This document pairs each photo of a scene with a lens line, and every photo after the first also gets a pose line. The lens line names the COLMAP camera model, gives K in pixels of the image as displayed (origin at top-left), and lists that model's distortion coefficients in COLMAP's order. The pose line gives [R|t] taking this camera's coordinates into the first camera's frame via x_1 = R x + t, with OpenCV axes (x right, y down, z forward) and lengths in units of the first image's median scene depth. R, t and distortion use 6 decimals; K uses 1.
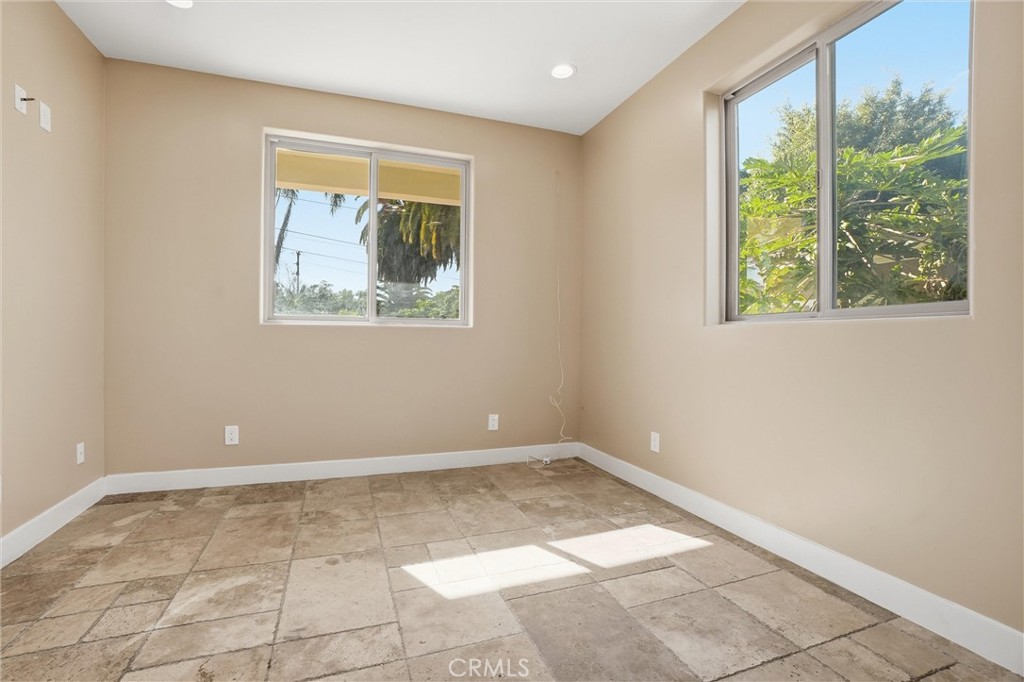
lens RADIAL K [[459.1, 0, 510.6], [0, 459.1, 338.3], [0, 0, 1]] dist [0.002552, 0.000367]
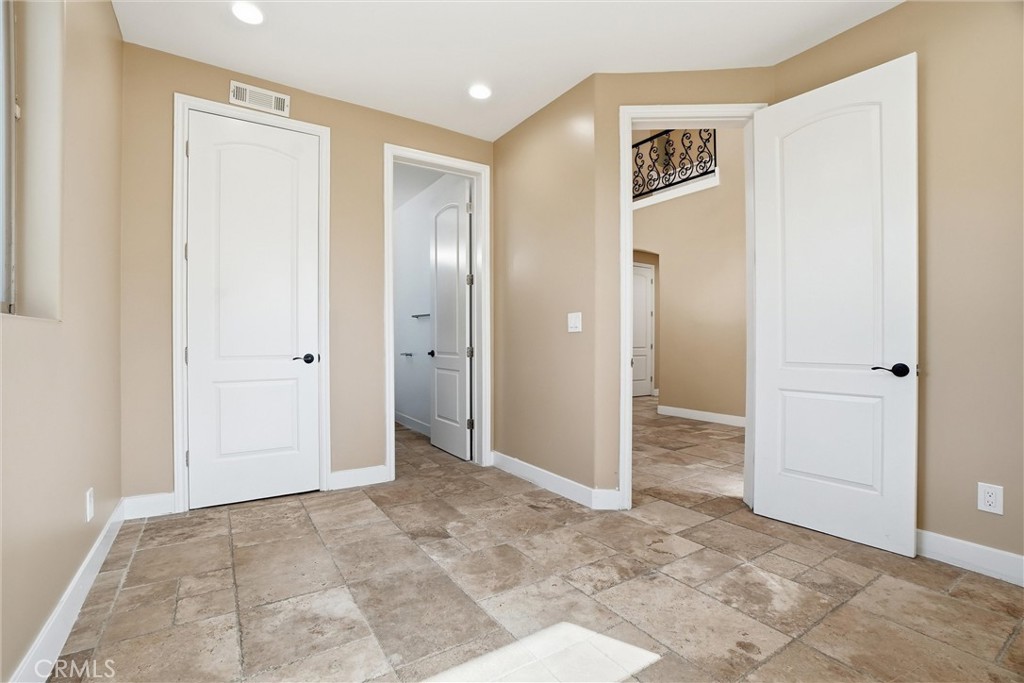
lens RADIAL K [[459.1, 0, 508.6], [0, 459.1, 343.5], [0, 0, 1]] dist [0.002552, 0.000367]
pose [[-0.974551, -0.011229, -0.223885, 0.201639], [-0.010789, 0.999937, -0.003188, -0.004769], [0.223906, -0.000692, -0.974610, 1.974616]]
